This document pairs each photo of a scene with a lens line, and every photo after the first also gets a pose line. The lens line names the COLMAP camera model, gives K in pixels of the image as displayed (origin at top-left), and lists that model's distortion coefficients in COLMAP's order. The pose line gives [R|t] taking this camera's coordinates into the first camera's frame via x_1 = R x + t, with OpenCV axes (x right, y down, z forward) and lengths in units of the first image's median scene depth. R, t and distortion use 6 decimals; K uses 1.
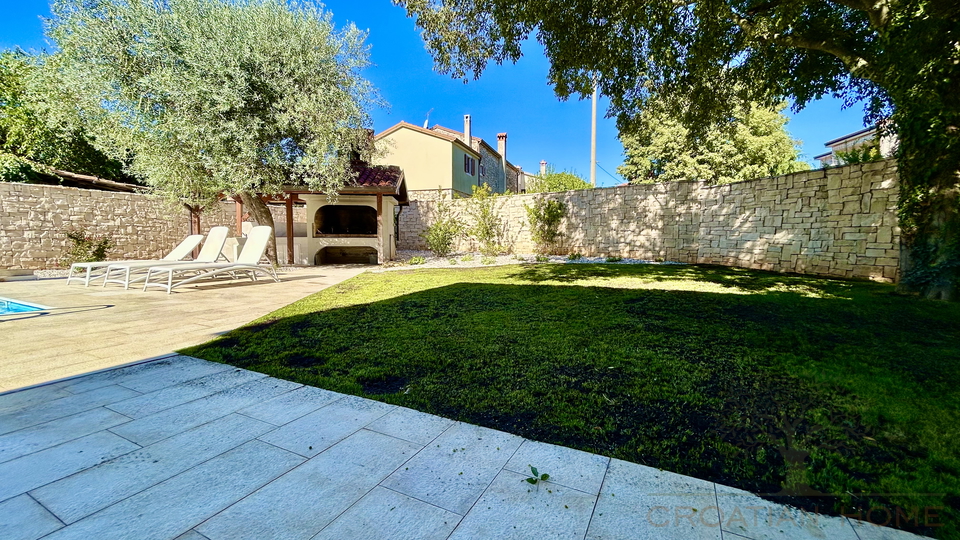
lens RADIAL K [[386.9, 0, 479.9], [0, 386.9, 267.8], [0, 0, 1]] dist [-0.003723, 0.002220]
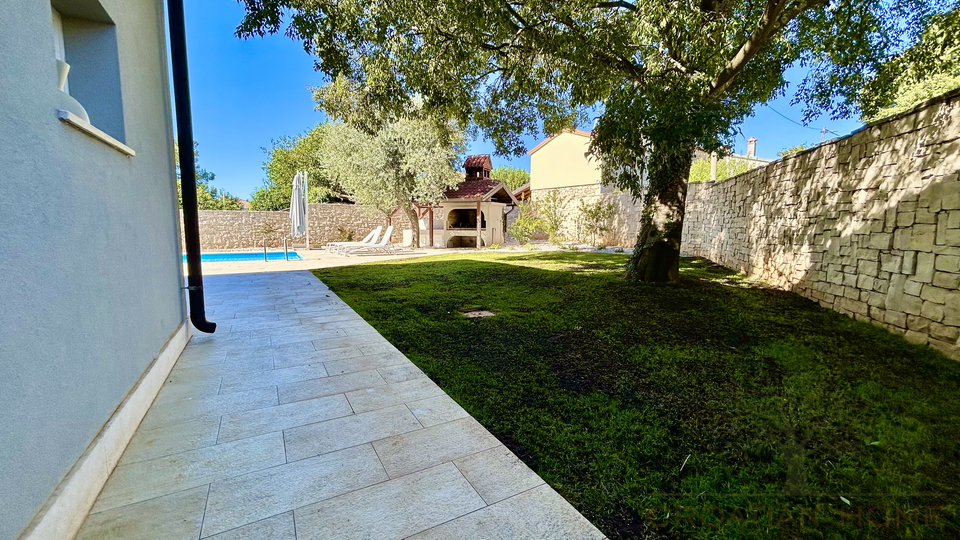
lens RADIAL K [[386.9, 0, 478.9], [0, 386.9, 267.3], [0, 0, 1]] dist [-0.003723, 0.002220]
pose [[0.834441, 0.059409, -0.547885, 0.824881], [-0.041818, 0.998132, 0.044541, -0.004019], [0.549508, -0.014256, 0.835367, -0.362104]]
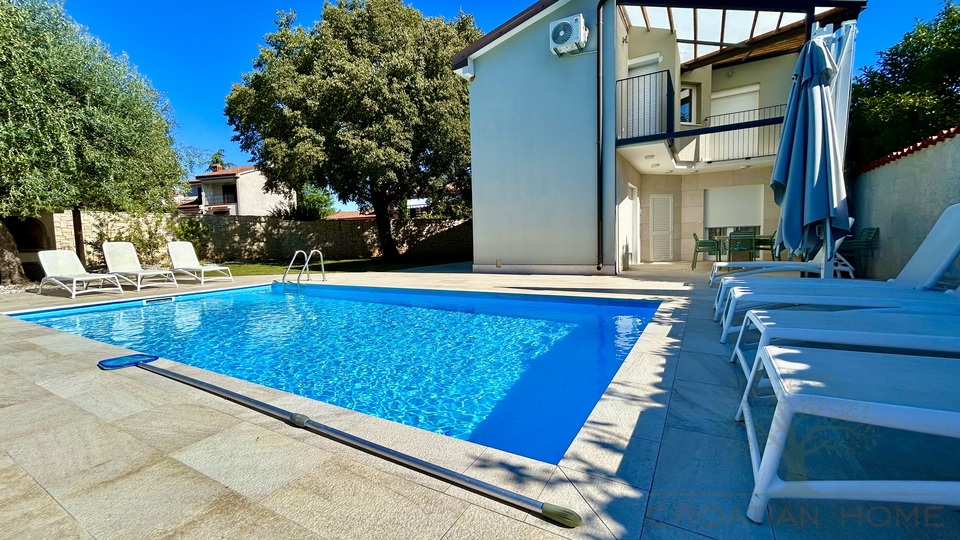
lens RADIAL K [[386.9, 0, 479.8], [0, 386.9, 268.5], [0, 0, 1]] dist [-0.003723, 0.002220]
pose [[0.049743, -0.075959, 0.995869, -1.769295], [0.099701, 0.992501, 0.070722, -0.003483], [-0.993773, 0.095771, 0.056943, -0.137111]]
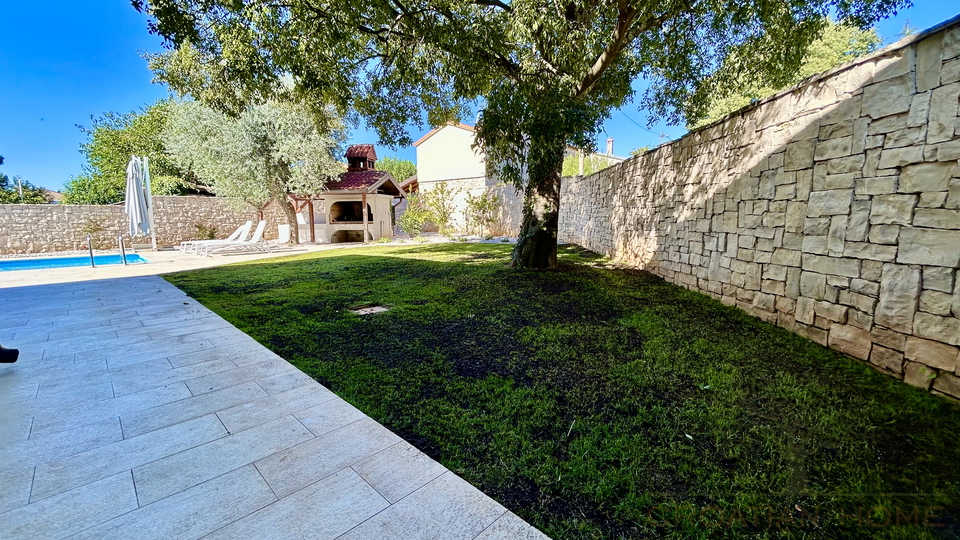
lens RADIAL K [[386.9, 0, 478.9], [0, 386.9, 267.9], [0, 0, 1]] dist [-0.003723, 0.002220]
pose [[0.955148, 0.024428, -0.295121, 0.823127], [-0.007639, 0.998293, 0.057907, -0.002768], [0.296031, -0.053055, 0.953704, -0.360325]]
